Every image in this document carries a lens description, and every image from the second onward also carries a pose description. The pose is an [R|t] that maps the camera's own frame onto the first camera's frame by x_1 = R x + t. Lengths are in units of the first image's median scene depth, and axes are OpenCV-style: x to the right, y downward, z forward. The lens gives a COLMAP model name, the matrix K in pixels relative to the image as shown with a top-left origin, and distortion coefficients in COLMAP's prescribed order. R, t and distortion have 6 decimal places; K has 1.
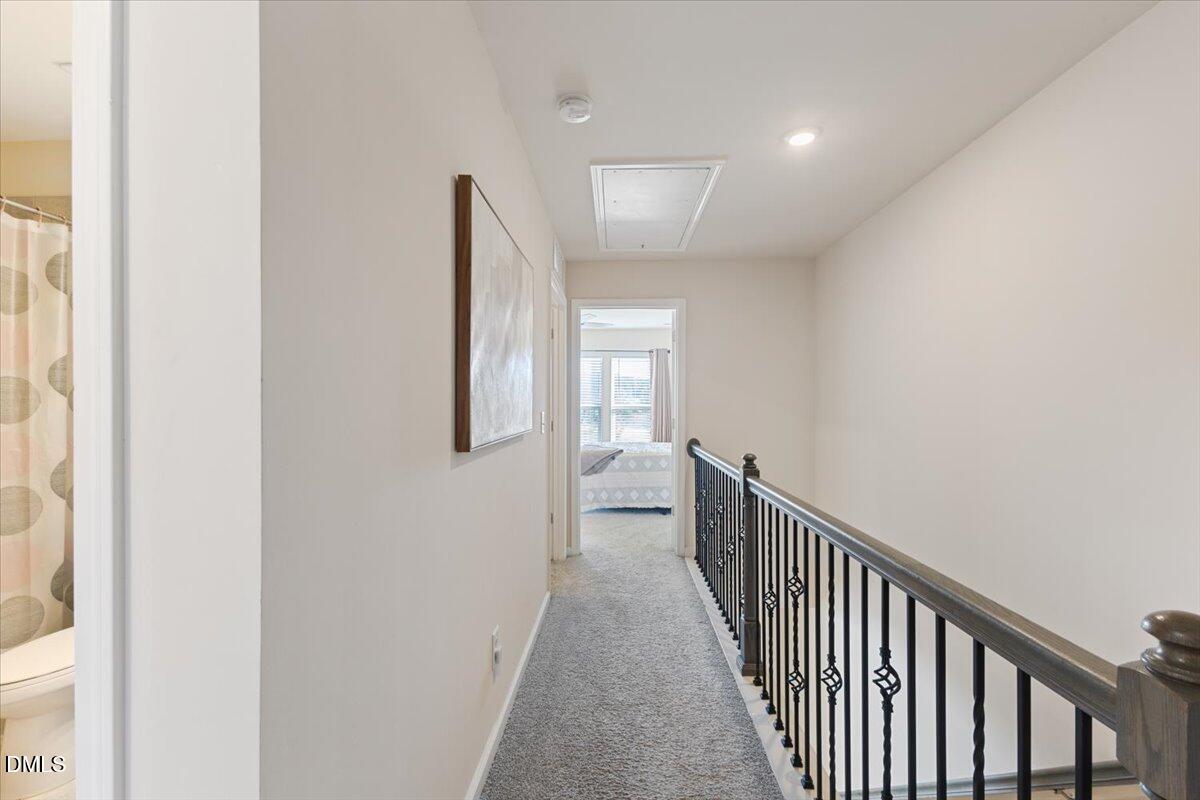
lens RADIAL K [[521.3, 0, 599.9], [0, 521.3, 398.5], [0, 0, 1]] dist [0.001462, -0.000238]
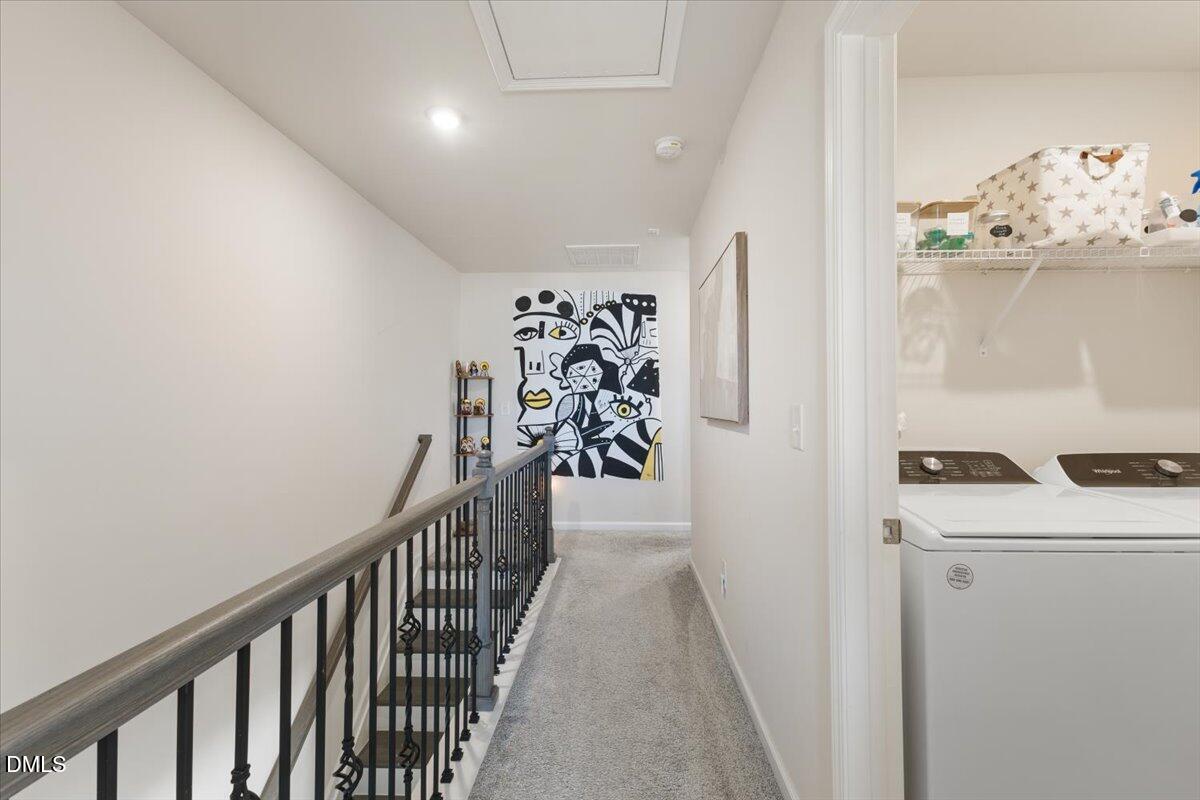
lens RADIAL K [[521.3, 0, 599.9], [0, 521.3, 398.5], [0, 0, 1]] dist [0.001462, -0.000238]
pose [[-0.999905, -0.000330, 0.013791, 0.107335], [-0.000387, 0.999991, -0.004107, 0.042628], [-0.013790, -0.004112, -0.999896, 2.249543]]
